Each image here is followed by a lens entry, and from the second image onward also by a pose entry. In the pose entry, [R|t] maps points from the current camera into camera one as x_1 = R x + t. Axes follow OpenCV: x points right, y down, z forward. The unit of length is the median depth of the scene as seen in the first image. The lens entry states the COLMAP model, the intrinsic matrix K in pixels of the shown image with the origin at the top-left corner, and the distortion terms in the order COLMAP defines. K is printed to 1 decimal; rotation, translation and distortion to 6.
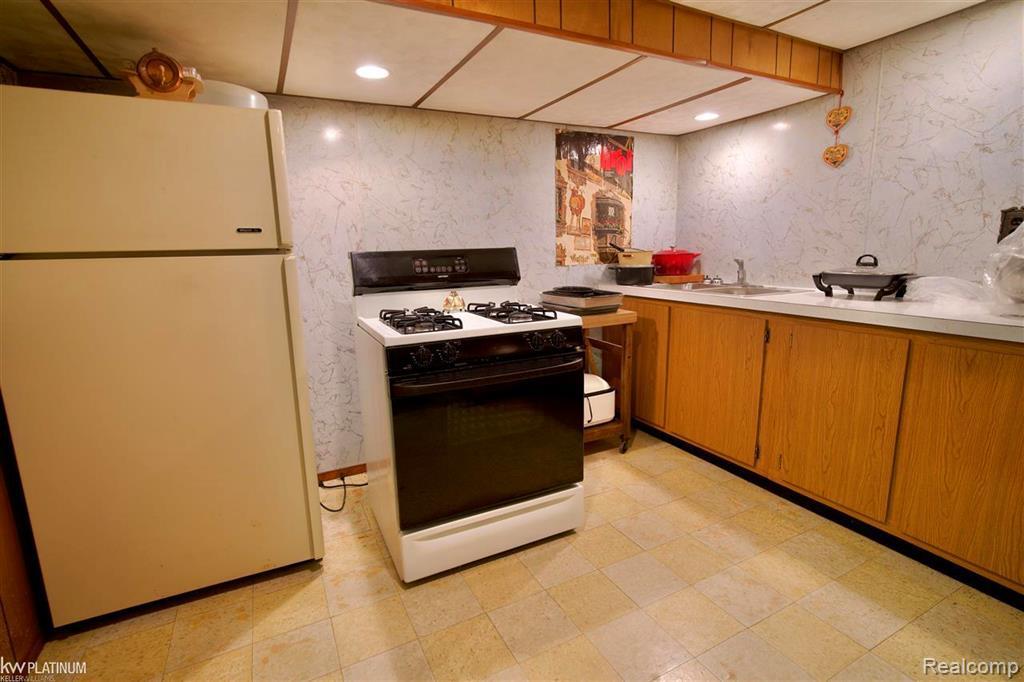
lens RADIAL K [[494.5, 0, 512.1], [0, 494.5, 335.5], [0, 0, 1]] dist [-0.010591, 0.008163]
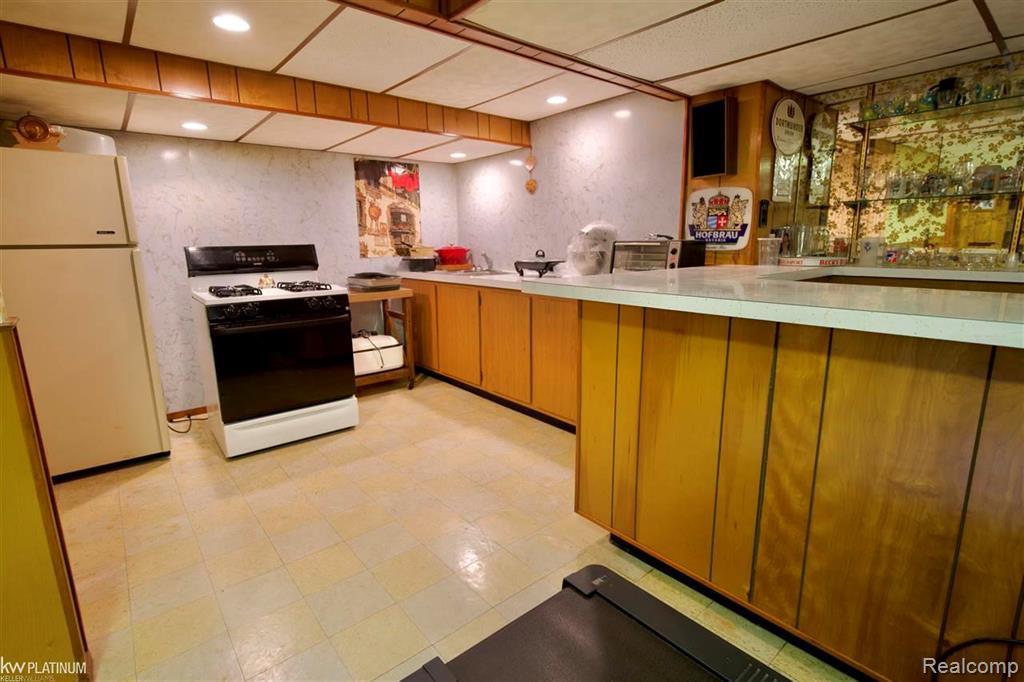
lens RADIAL K [[494.5, 0, 512.1], [0, 494.5, 335.5], [0, 0, 1]] dist [-0.010591, 0.008163]
pose [[0.975747, -0.033047, 0.216391, 0.234196], [0.031332, 0.999445, 0.011354, 0.084991], [-0.216646, -0.004299, 0.976241, -0.503841]]
